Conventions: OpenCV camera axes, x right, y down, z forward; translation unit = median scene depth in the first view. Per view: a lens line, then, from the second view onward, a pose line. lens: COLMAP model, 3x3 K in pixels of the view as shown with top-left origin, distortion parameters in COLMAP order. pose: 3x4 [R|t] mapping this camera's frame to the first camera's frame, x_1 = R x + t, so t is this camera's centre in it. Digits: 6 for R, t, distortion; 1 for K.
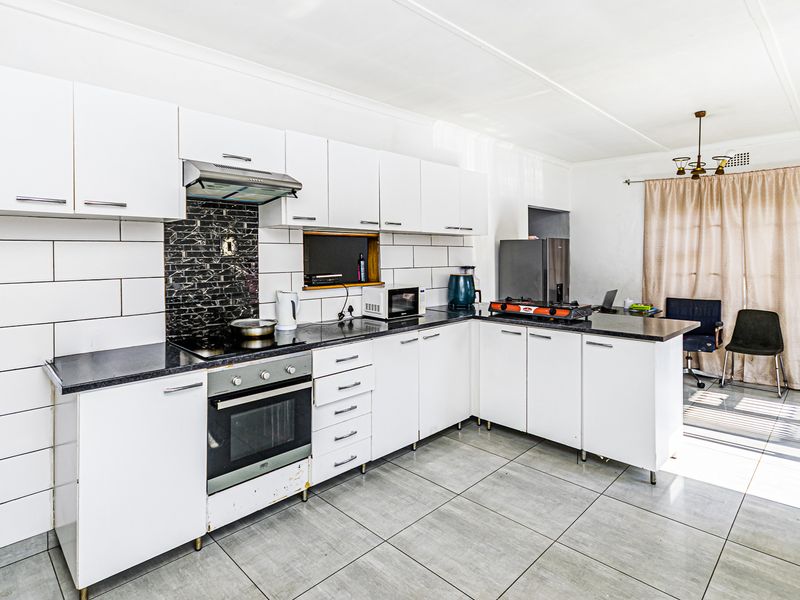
lens RADIAL K [[443.7, 0, 399.8], [0, 443.7, 294.7], [0, 0, 1]] dist [-0.000404, -0.000578]
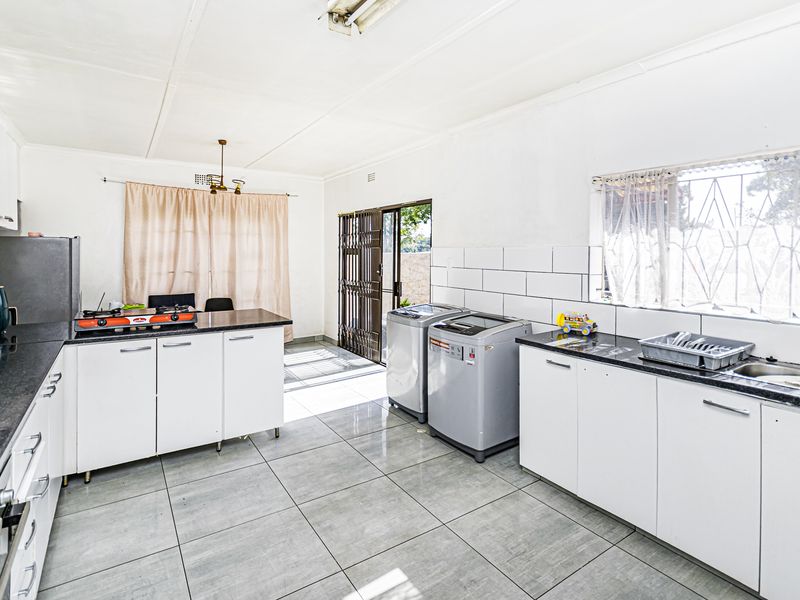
lens RADIAL K [[417.5, 0, 400.0], [0, 417.5, 300.0], [0, 0, 1]] dist [-0.001750, -0.000440]
pose [[0.194687, -0.105460, 0.975180, -0.388724], [0.083370, 0.992385, 0.090677, -0.036096], [-0.977316, 0.063647, 0.201997, 0.307077]]
